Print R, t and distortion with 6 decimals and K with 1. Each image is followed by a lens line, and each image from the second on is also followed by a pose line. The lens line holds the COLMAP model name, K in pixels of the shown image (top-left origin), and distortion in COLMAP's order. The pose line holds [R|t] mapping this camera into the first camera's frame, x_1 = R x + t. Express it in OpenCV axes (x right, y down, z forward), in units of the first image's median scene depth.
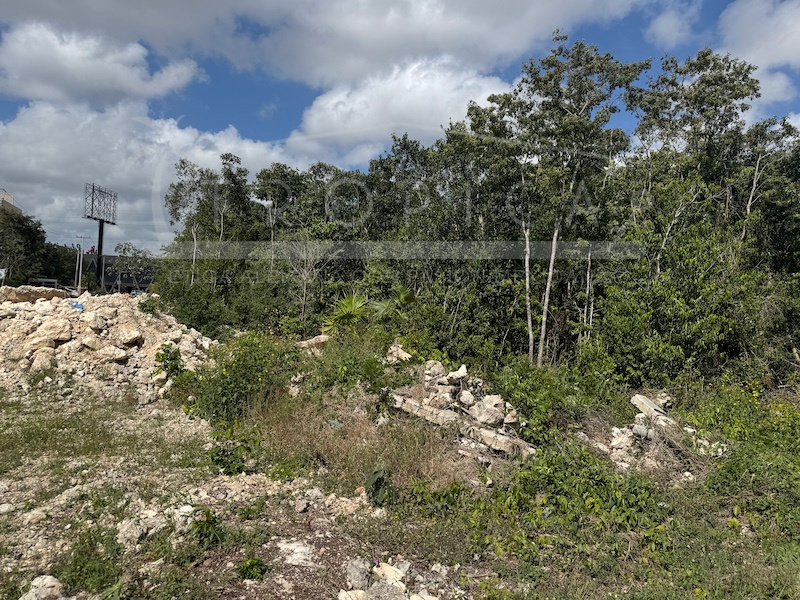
lens RADIAL K [[548.9, 0, 404.5], [0, 548.9, 290.6], [0, 0, 1]] dist [0.055596, -0.071635]
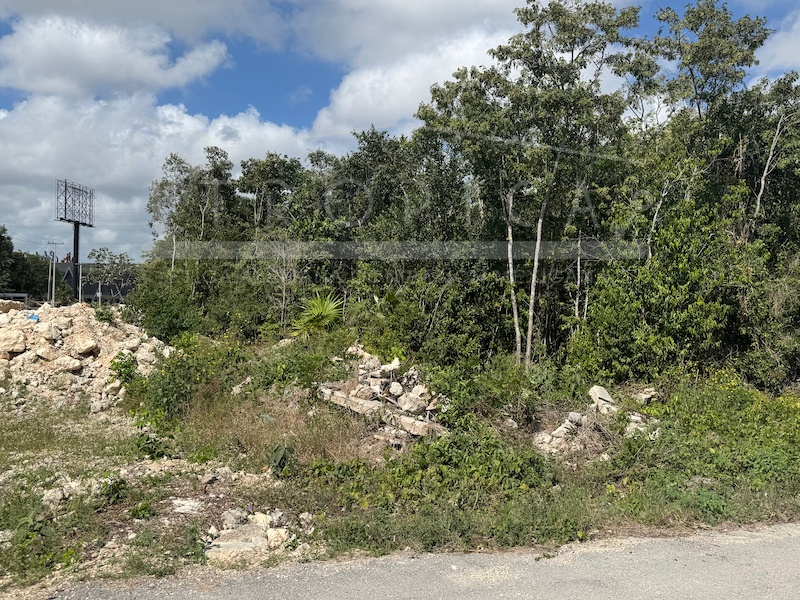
lens RADIAL K [[672.9, 0, 411.0], [0, 672.9, 293.1], [0, 0, 1]] dist [0.053951, -0.097133]
pose [[0.998188, -0.036908, -0.047526, 0.142502], [0.036908, 0.999318, -0.000871, 0.014297], [0.047526, -0.000885, 0.998870, -0.163675]]
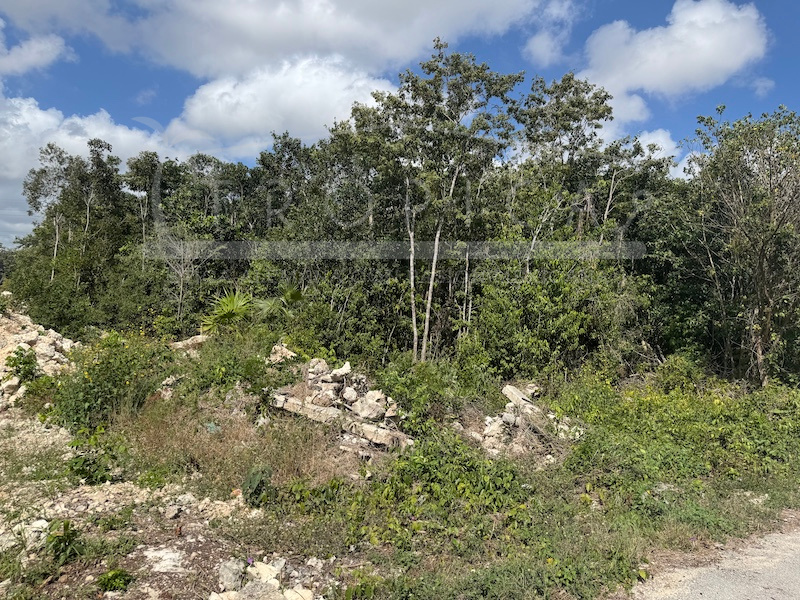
lens RADIAL K [[548.9, 0, 405.7], [0, 548.9, 279.6], [0, 0, 1]] dist [0.055596, -0.071635]
pose [[0.980081, 0.007143, 0.198472, 0.007897], [-0.003727, 0.999839, -0.017577, 0.000477], [-0.198566, 0.016487, 0.979949, -0.013997]]
